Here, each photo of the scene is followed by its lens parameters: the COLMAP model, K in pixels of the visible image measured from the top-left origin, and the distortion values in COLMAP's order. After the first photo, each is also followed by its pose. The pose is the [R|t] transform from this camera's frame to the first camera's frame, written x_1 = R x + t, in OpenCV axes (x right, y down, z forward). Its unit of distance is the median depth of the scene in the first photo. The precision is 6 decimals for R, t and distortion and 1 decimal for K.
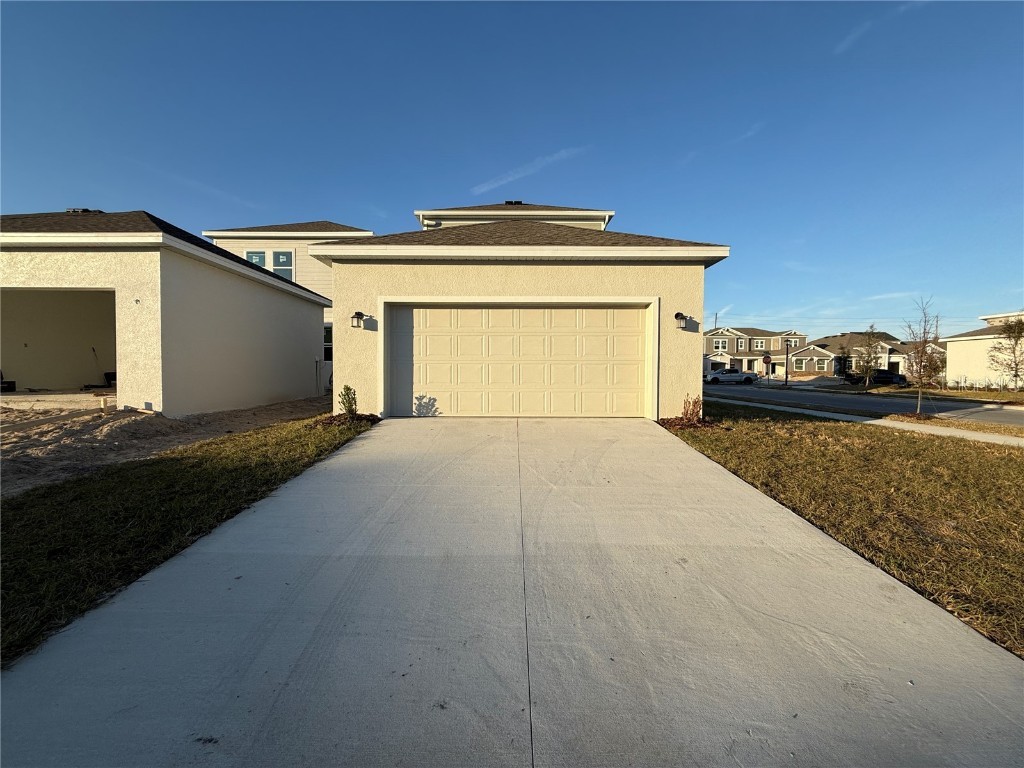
lens RADIAL K [[407.1, 0, 510.9], [0, 407.1, 380.0], [0, 0, 1]] dist [0.000169, -0.000099]
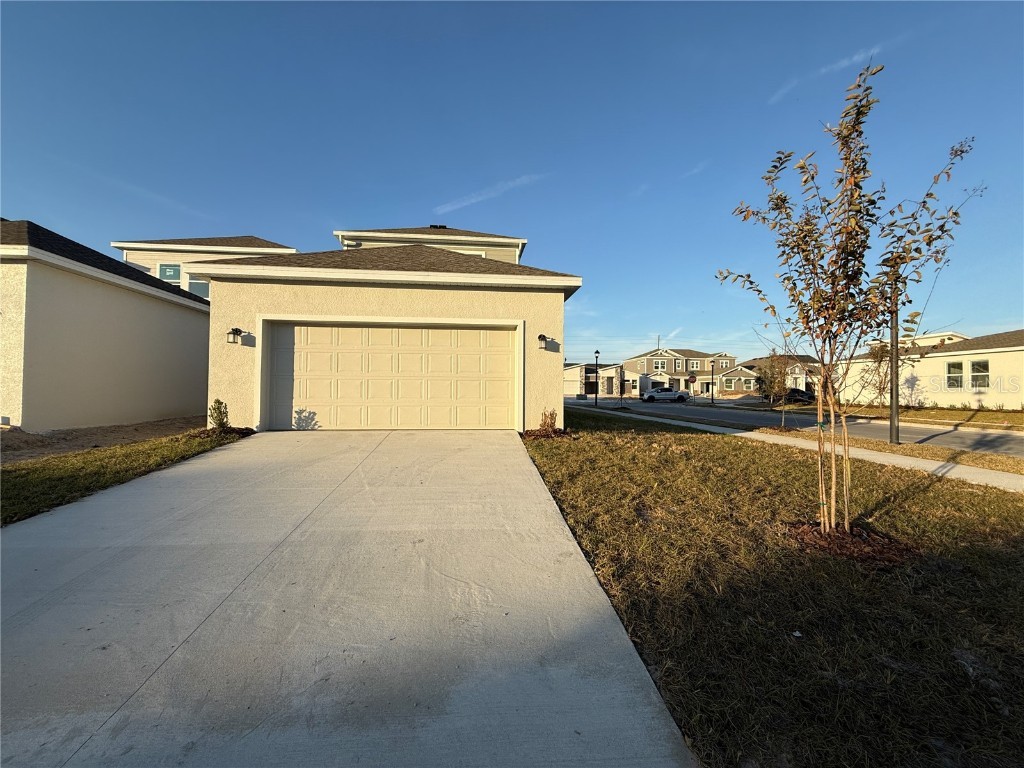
lens RADIAL K [[407.1, 0, 513.8], [0, 407.1, 381.0], [0, 0, 1]] dist [0.000169, -0.000099]
pose [[0.995002, 0.005873, 0.099679, 0.218233], [-0.001548, 0.999056, -0.043411, 0.009712], [-0.099840, 0.043040, 0.994072, -0.089987]]
